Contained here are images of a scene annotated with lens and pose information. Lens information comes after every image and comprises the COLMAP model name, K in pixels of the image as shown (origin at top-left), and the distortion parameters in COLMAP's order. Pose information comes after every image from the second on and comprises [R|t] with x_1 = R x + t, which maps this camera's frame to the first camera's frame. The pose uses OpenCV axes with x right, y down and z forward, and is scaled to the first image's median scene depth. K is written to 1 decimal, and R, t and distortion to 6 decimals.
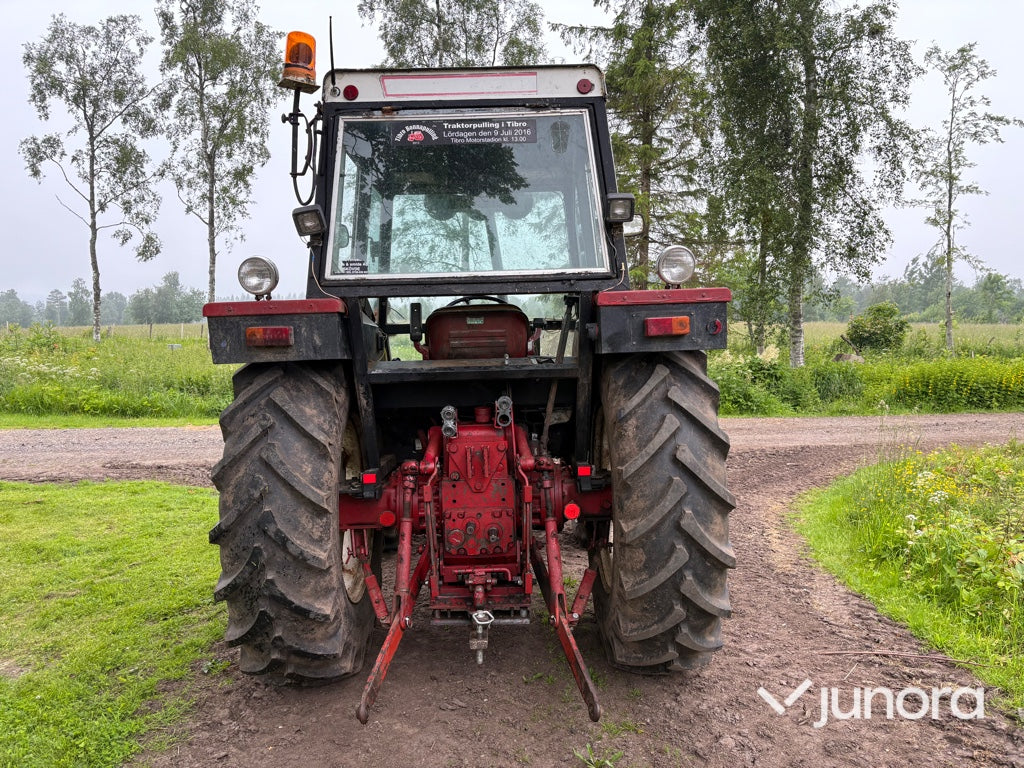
lens RADIAL K [[773.8, 0, 512.0], [0, 773.8, 384.0], [0, 0, 1]] dist [0.049727, -0.070060]
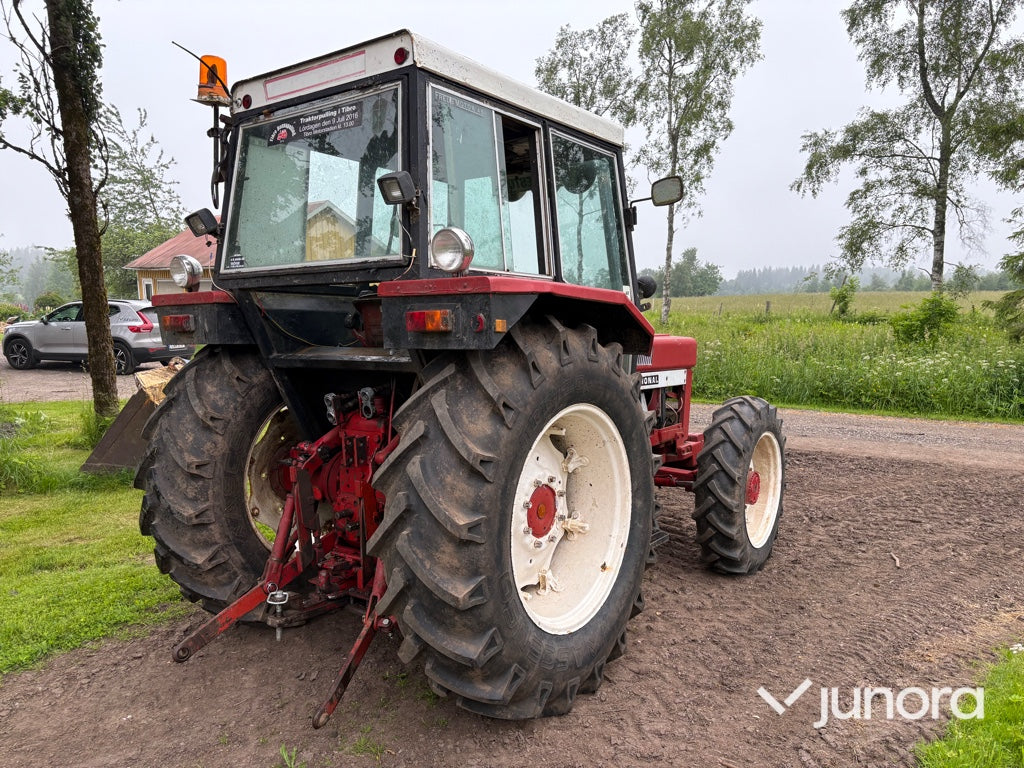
lens RADIAL K [[768.5, 0, 510.8], [0, 768.5, 386.1], [0, 0, 1]] dist [0.070024, -0.075093]
pose [[0.791417, 0.069427, -0.607321, 0.776233], [-0.045904, 0.997474, 0.054209, -0.050485], [0.609551, -0.015024, 0.792605, 0.348820]]
